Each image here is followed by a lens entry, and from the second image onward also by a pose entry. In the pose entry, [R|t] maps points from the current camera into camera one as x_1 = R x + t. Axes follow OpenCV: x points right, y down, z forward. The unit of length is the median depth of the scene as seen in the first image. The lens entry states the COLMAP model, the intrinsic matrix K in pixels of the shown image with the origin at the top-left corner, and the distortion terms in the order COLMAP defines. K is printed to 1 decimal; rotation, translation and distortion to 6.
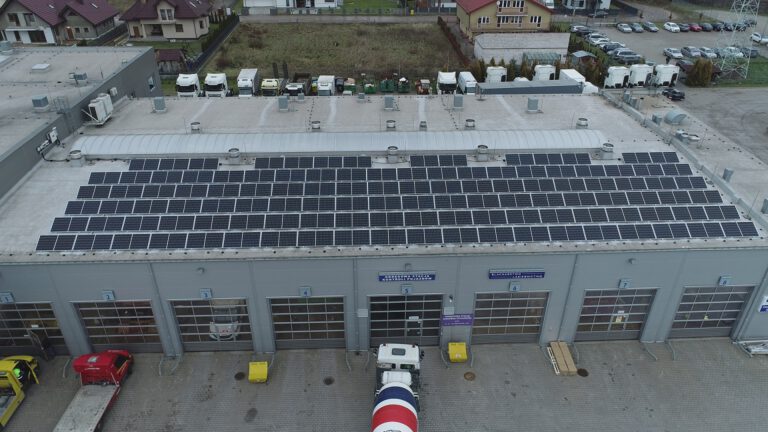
lens RADIAL K [[540.0, 0, 384.0], [0, 540.0, 216.0], [0, 0, 1]] dist [-0.008658, 0.000600]
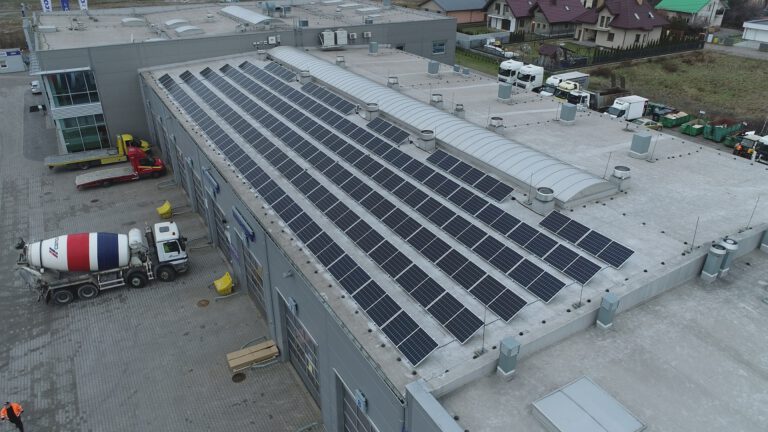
lens RADIAL K [[540.0, 0, 384.0], [0, 540.0, 216.0], [0, 0, 1]] dist [-0.008658, 0.000600]
pose [[0.463950, 0.404504, -0.788116, 0.460066], [-0.457229, 0.871342, 0.178058, -0.073333], [0.758744, 0.277740, 0.589210, 0.286041]]
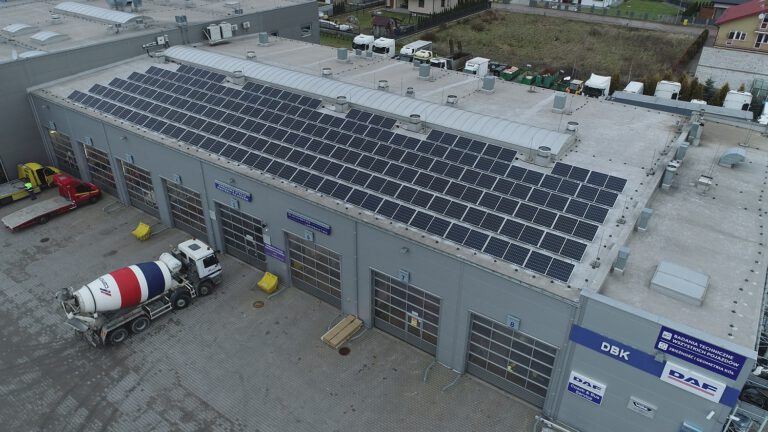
lens RADIAL K [[540.0, 0, 384.0], [0, 540.0, 216.0], [0, 0, 1]] dist [-0.008658, 0.000600]
pose [[0.789475, 0.315768, -0.526327, 0.385294], [-0.319581, 0.943581, 0.086736, -0.014987], [0.524021, 0.099728, 0.845847, 0.102035]]
